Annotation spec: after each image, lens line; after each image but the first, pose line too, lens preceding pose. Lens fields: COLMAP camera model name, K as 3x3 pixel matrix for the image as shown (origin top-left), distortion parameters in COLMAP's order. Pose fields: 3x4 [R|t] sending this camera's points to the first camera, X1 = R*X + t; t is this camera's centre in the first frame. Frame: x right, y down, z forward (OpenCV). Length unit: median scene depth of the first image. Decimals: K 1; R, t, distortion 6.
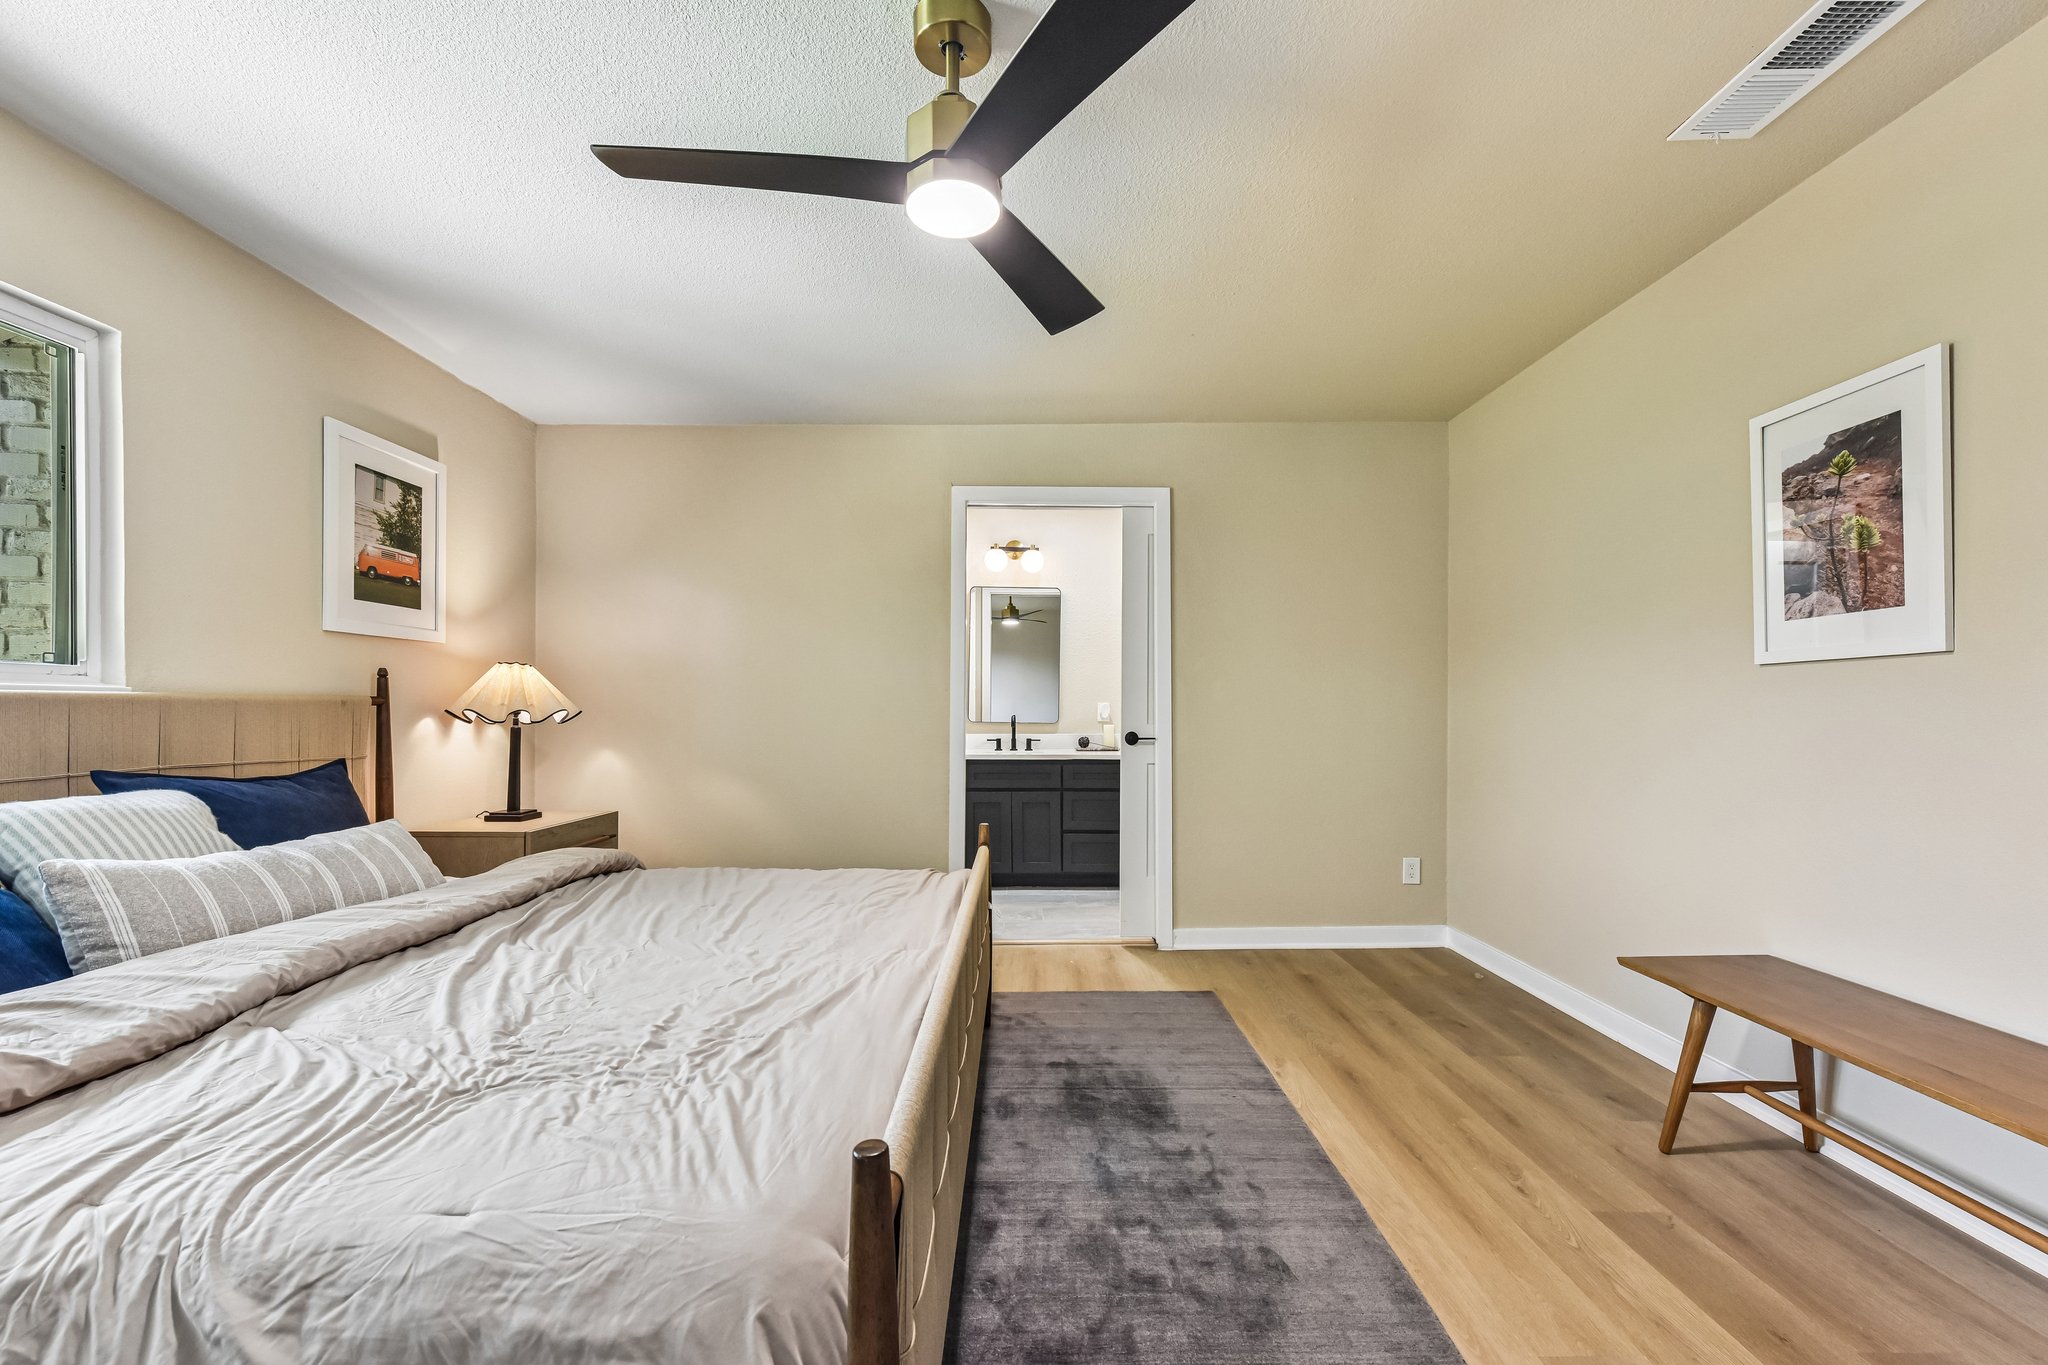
lens RADIAL K [[810.4, 0, 999.5], [0, 810.4, 708.0], [0, 0, 1]] dist [0.010670, -0.001993]
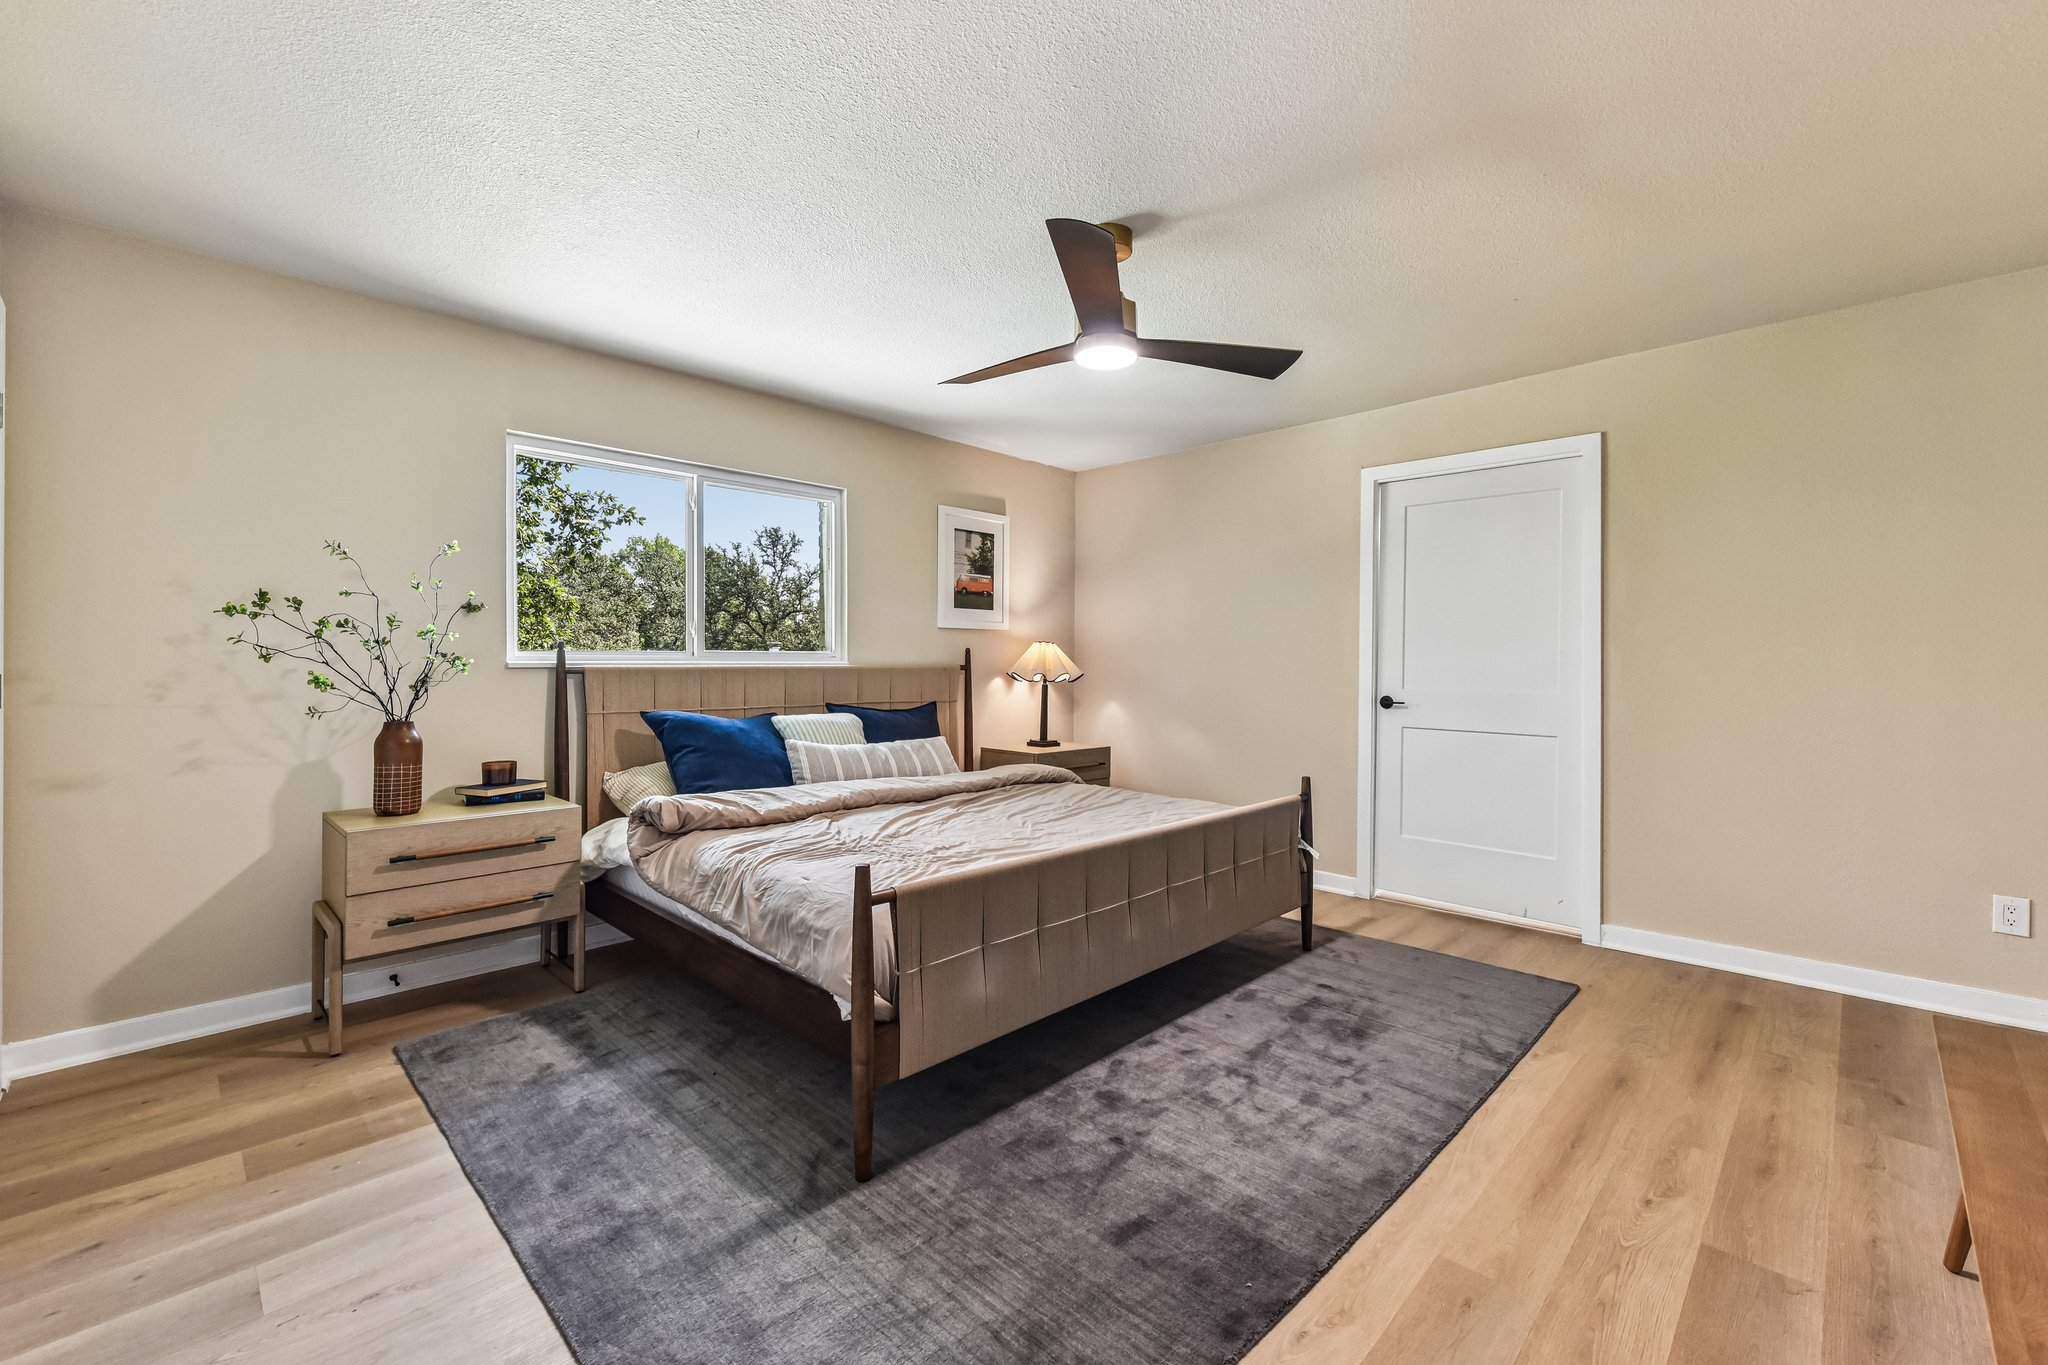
lens RADIAL K [[810.4, 0, 1038.1], [0, 810.4, 662.6], [0, 0, 1]] dist [0.010670, -0.001993]
pose [[0.727088, 0.000689, -0.686544, 0.486192], [-0.001972, 0.999997, -0.001086, -0.017750], [0.686542, 0.002144, 0.727087, -0.106510]]
